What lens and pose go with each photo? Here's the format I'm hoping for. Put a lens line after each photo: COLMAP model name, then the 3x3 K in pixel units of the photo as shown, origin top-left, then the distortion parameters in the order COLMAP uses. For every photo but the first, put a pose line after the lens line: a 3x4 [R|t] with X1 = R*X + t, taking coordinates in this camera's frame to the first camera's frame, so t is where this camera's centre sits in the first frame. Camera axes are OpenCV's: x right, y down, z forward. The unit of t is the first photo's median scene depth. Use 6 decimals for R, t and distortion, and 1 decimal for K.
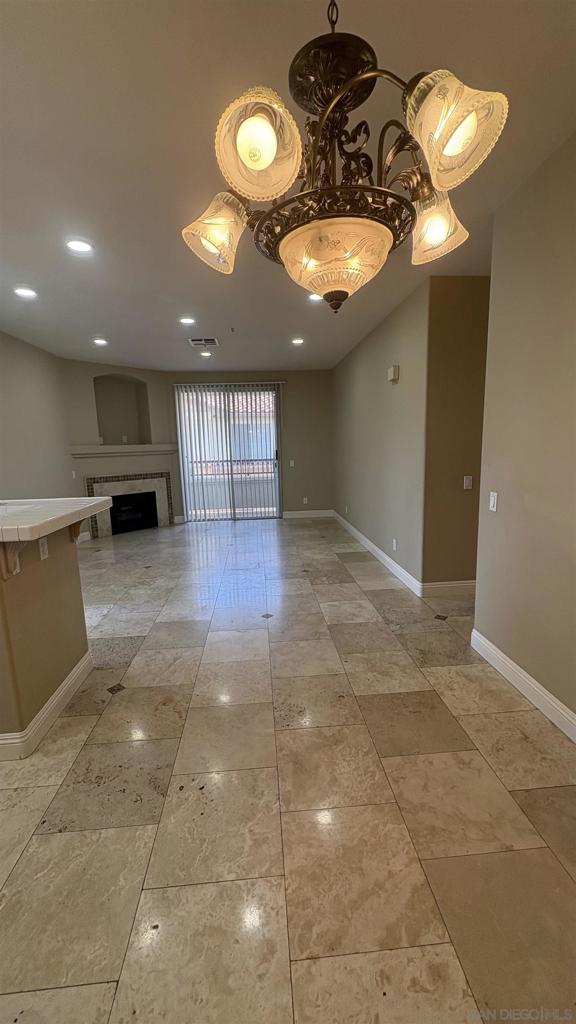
lens RADIAL K [[410.3, 0, 288.0], [0, 410.3, 512.0], [0, 0, 1]] dist [0.000155, -0.000007]
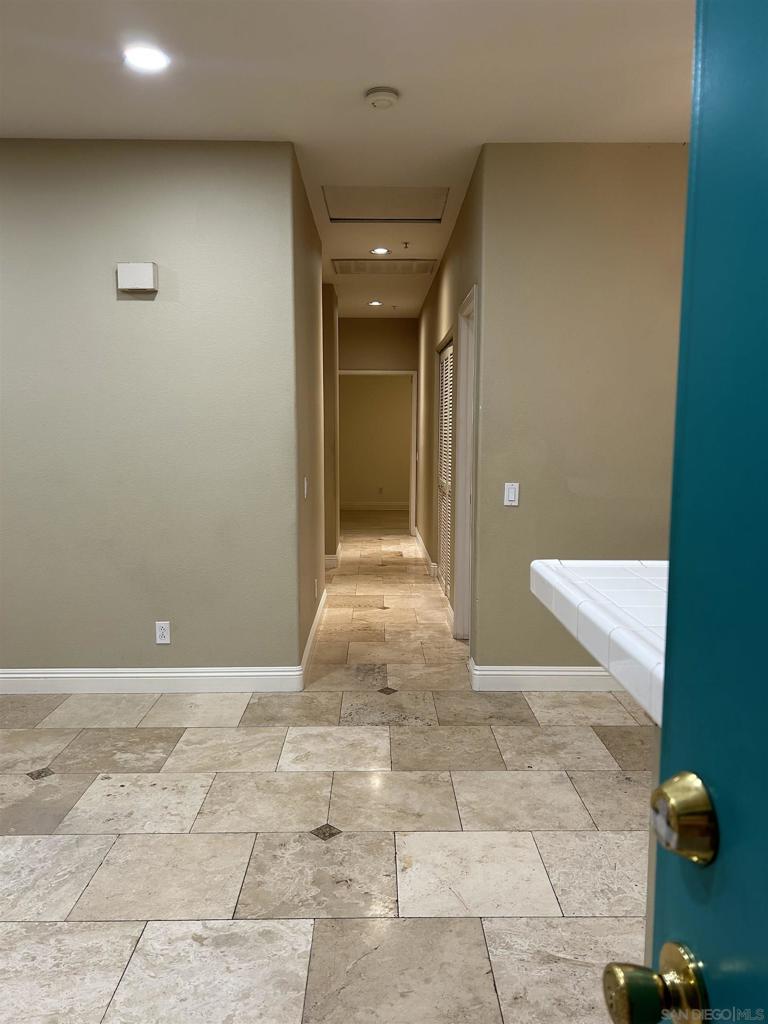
lens RADIAL K [[773.1, 0, 384.0], [0, 773.1, 512.0], [0, 0, 1]] dist [0.027885, -0.009894]
pose [[0.065525, -0.082677, 0.994420, -0.614081], [0.162092, 0.984207, 0.071147, -0.081483], [-0.984598, 0.156526, 0.077891, 0.649804]]
